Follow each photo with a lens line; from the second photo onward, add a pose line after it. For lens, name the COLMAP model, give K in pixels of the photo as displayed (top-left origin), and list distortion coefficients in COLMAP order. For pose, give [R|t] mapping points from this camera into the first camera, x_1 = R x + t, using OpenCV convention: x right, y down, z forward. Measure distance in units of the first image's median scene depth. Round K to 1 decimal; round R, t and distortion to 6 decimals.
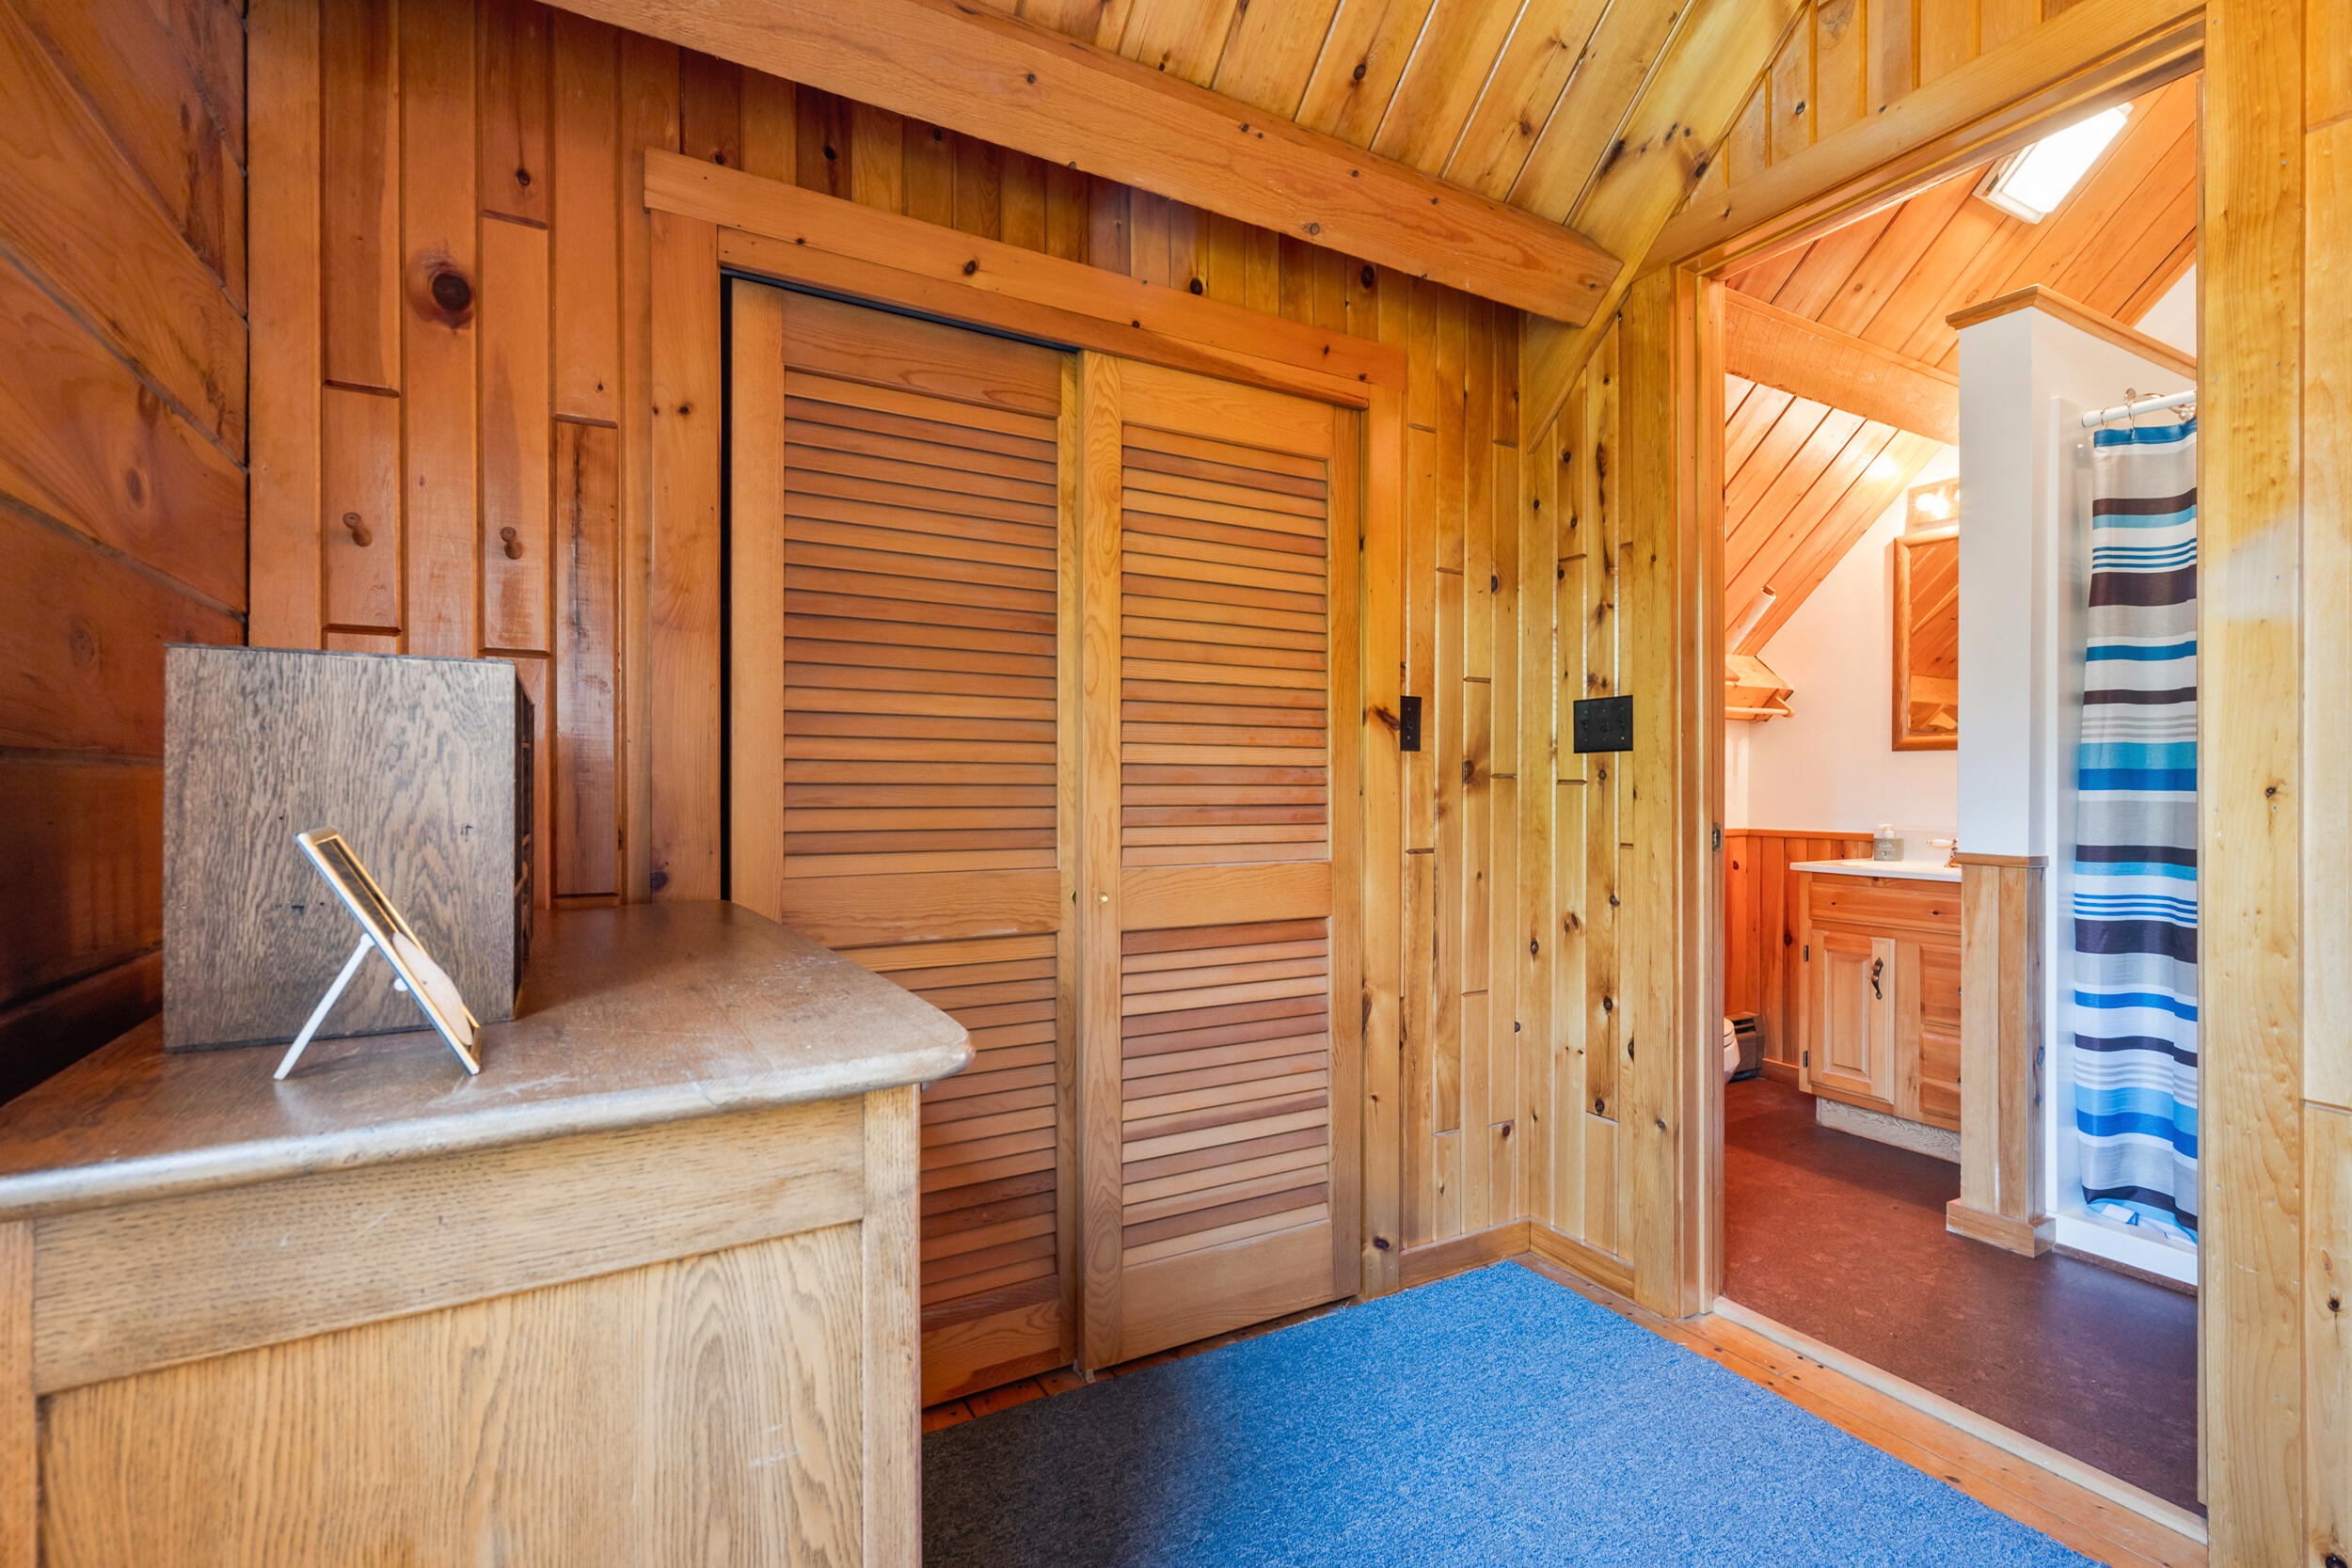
lens RADIAL K [[1055.8, 0, 1189.0], [0, 1055.8, 777.3], [0, 0, 1]] dist [-0.005181, 0.002438]
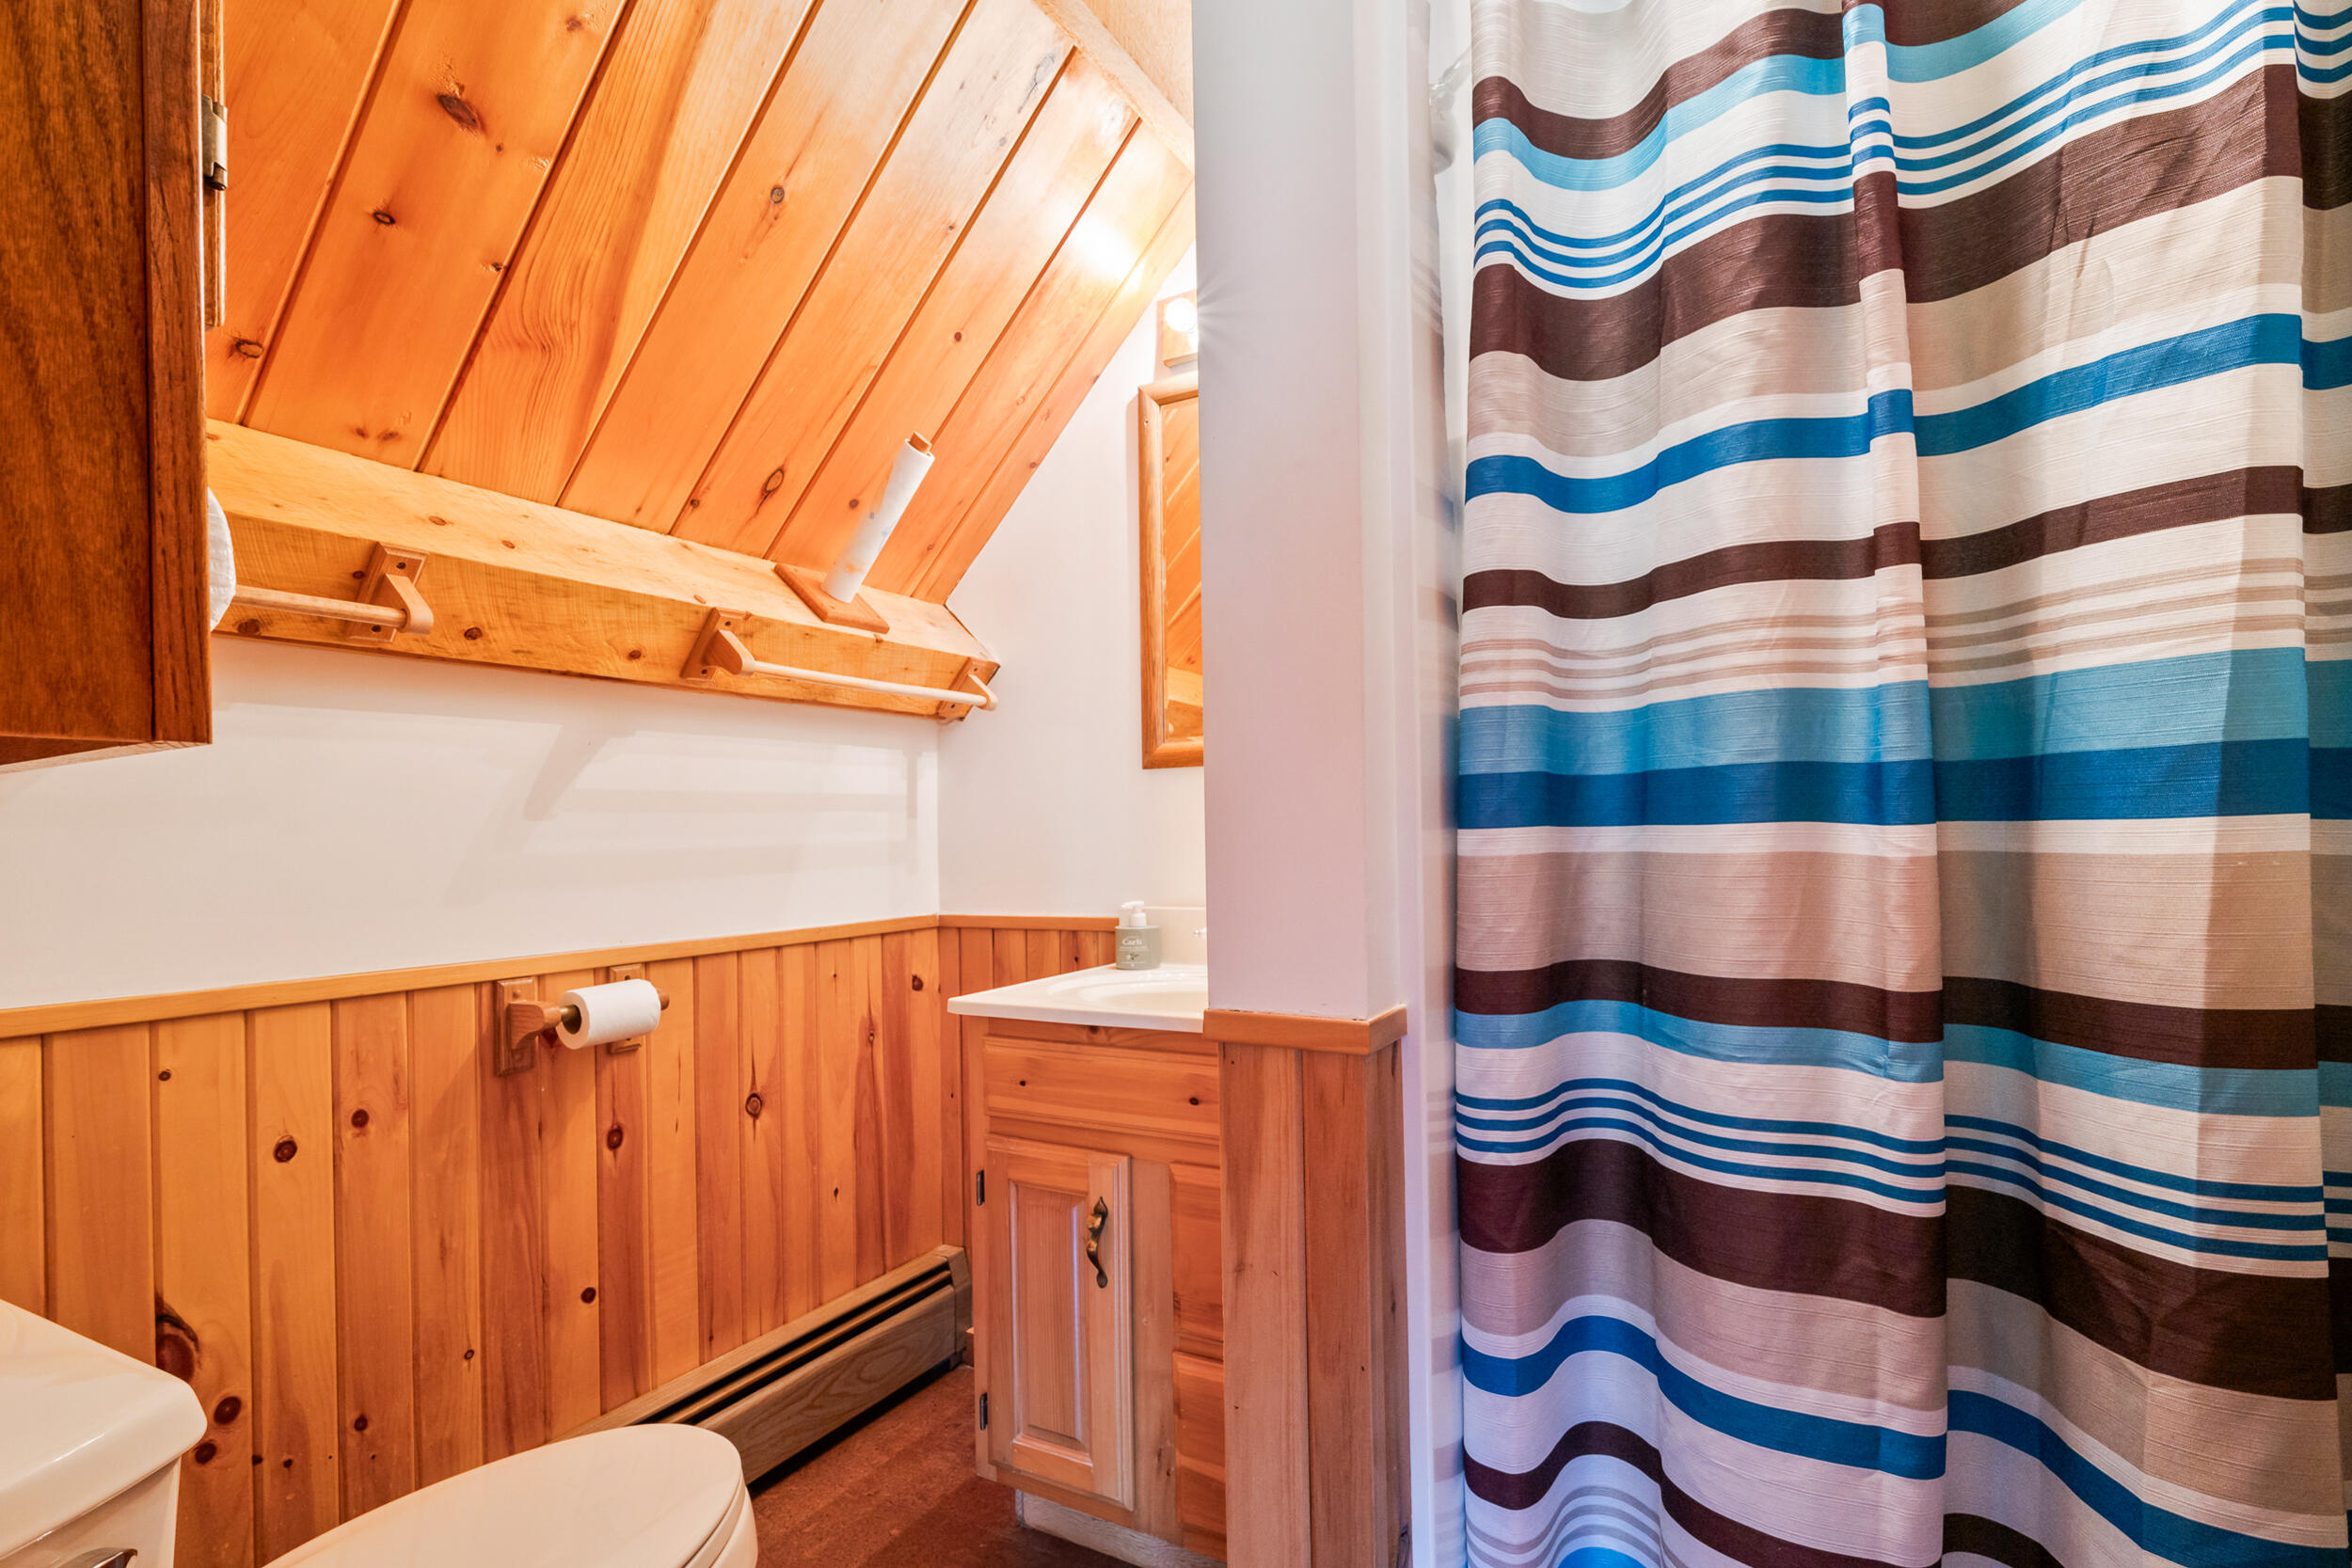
lens RADIAL K [[1055.8, 0, 1176.8], [0, 1055.8, 818.1], [0, 0, 1]] dist [-0.005181, 0.002438]
pose [[0.857701, -0.013189, 0.513980, 0.451638], [0.021225, 0.999727, -0.009767, 0.008166], [-0.513711, 0.019286, 0.857747, 0.586158]]
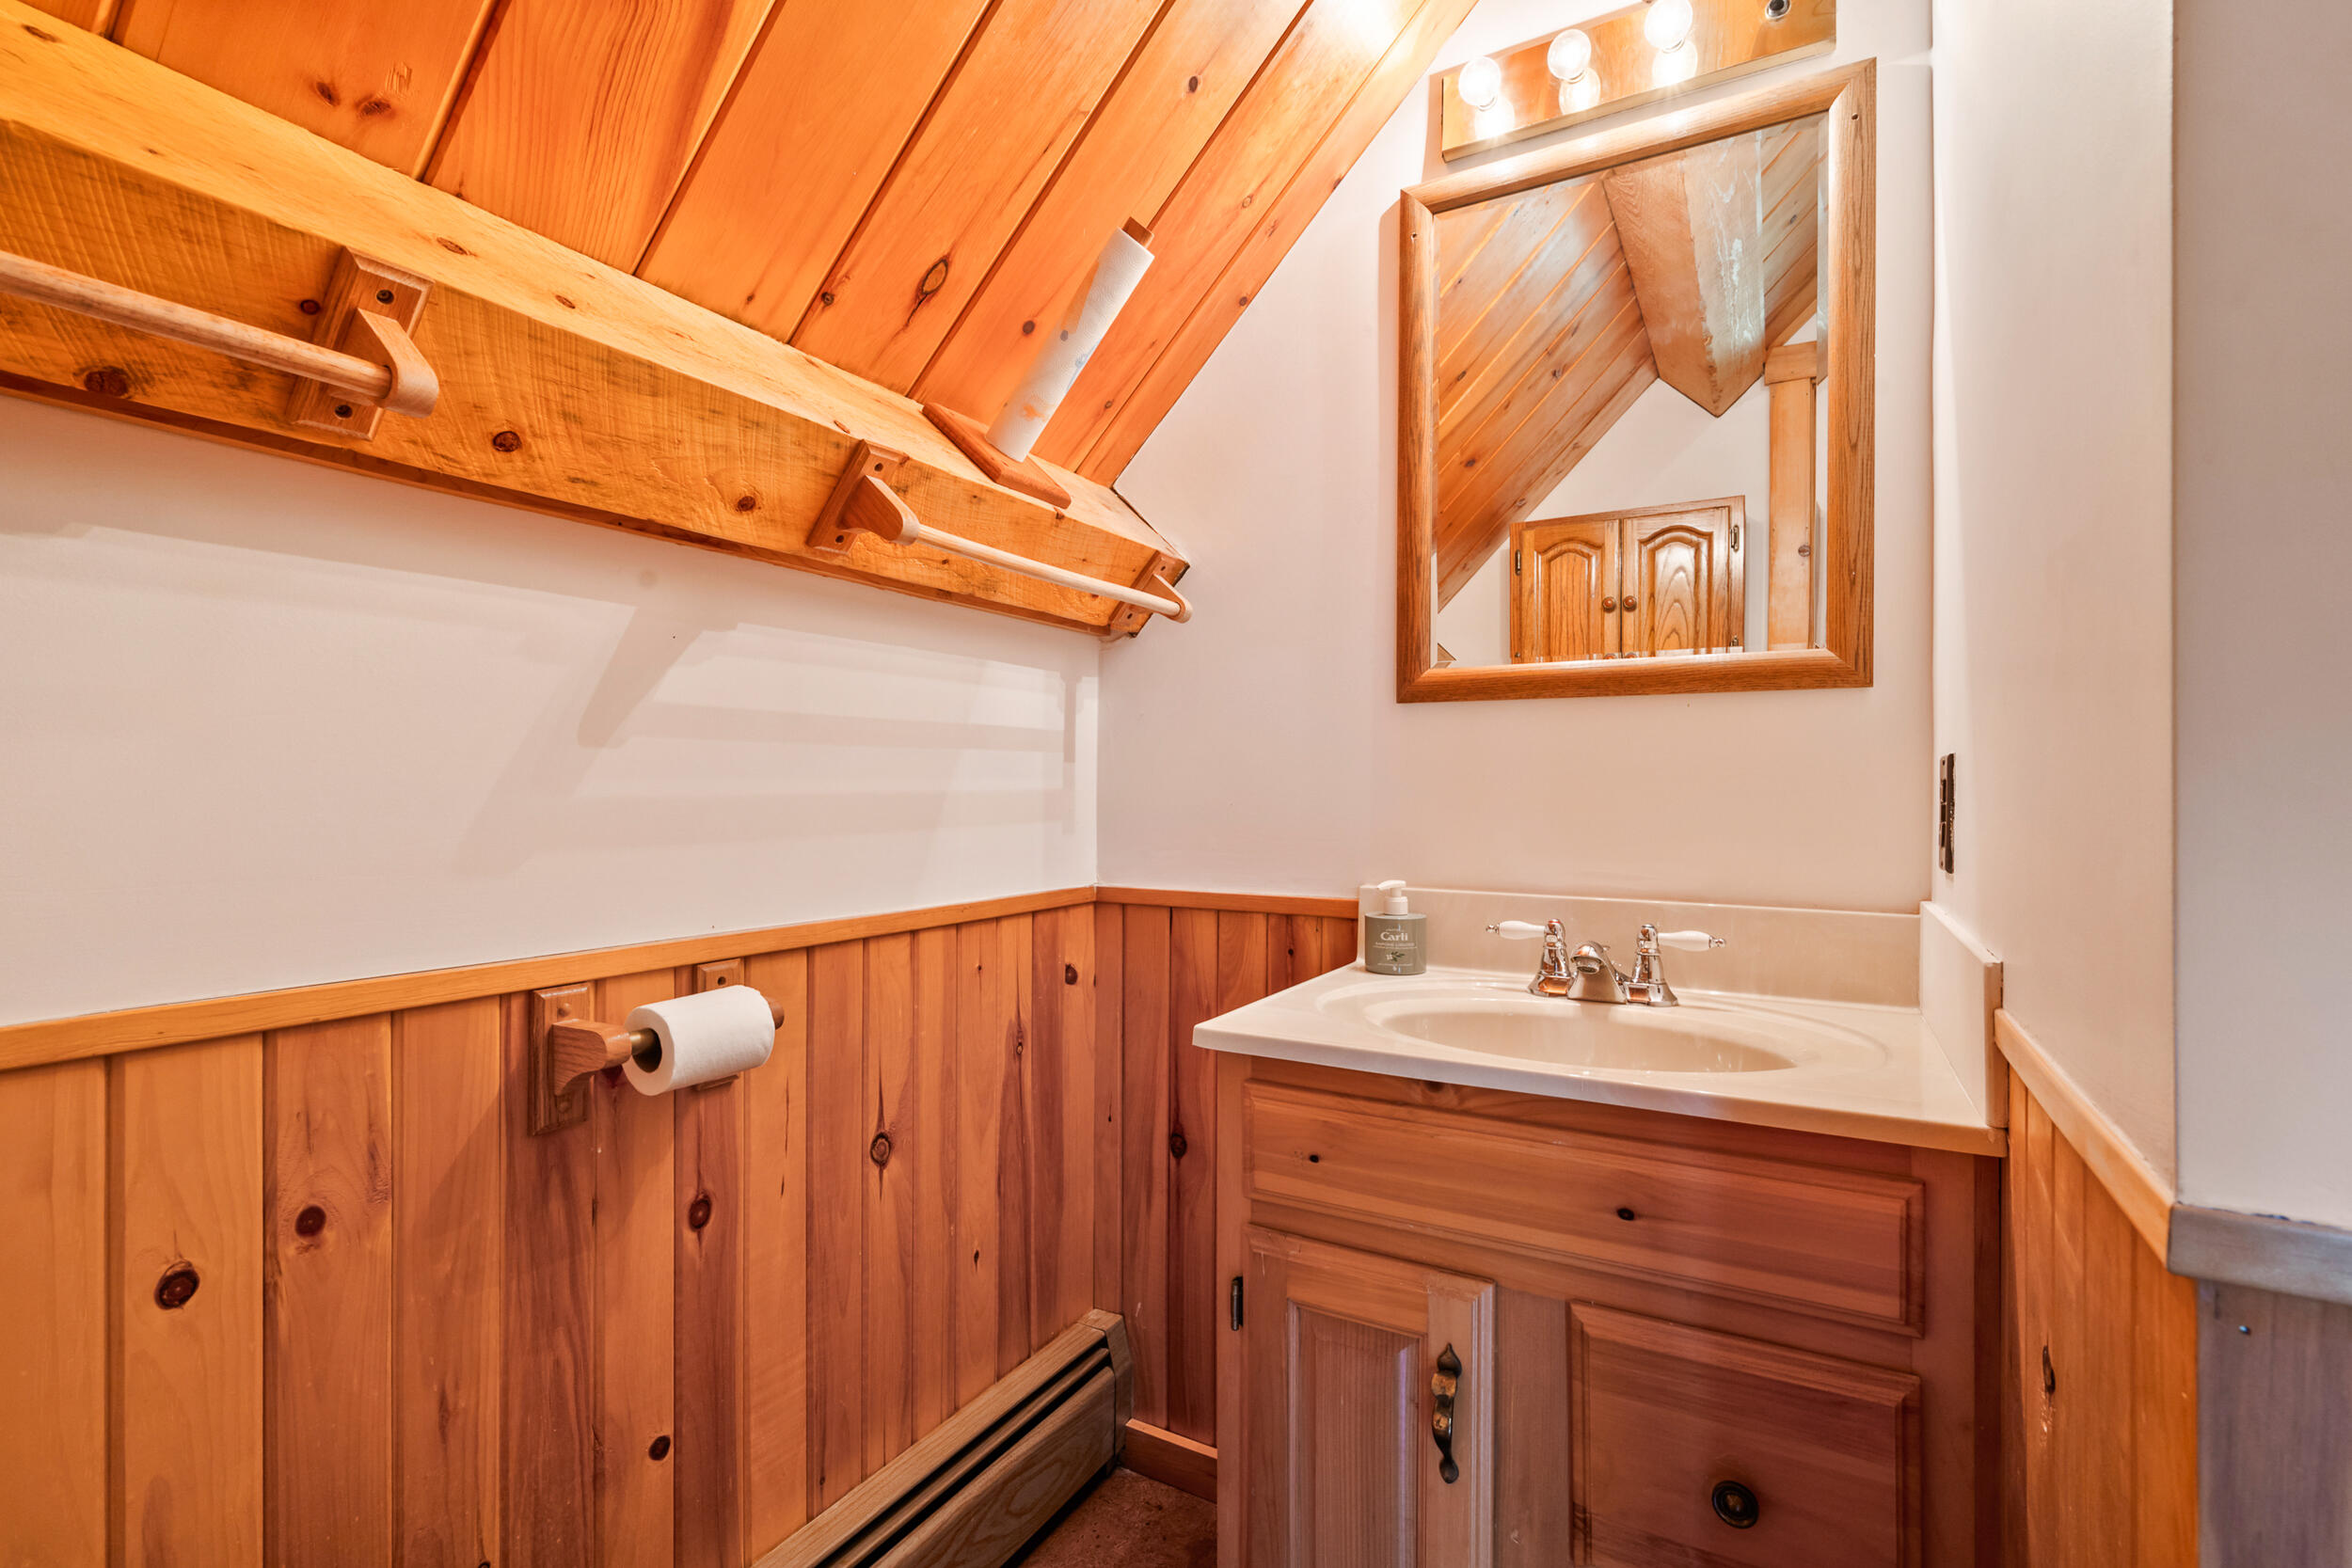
lens RADIAL K [[1055.8, 0, 1199.5], [0, 1055.8, 788.6], [0, 0, 1]] dist [-0.005181, 0.002438]
pose [[0.859069, 0.001536, 0.511857, 0.441696], [-0.005784, 0.999961, 0.006706, 0.007764], [-0.511827, -0.008721, 0.859044, 0.780060]]
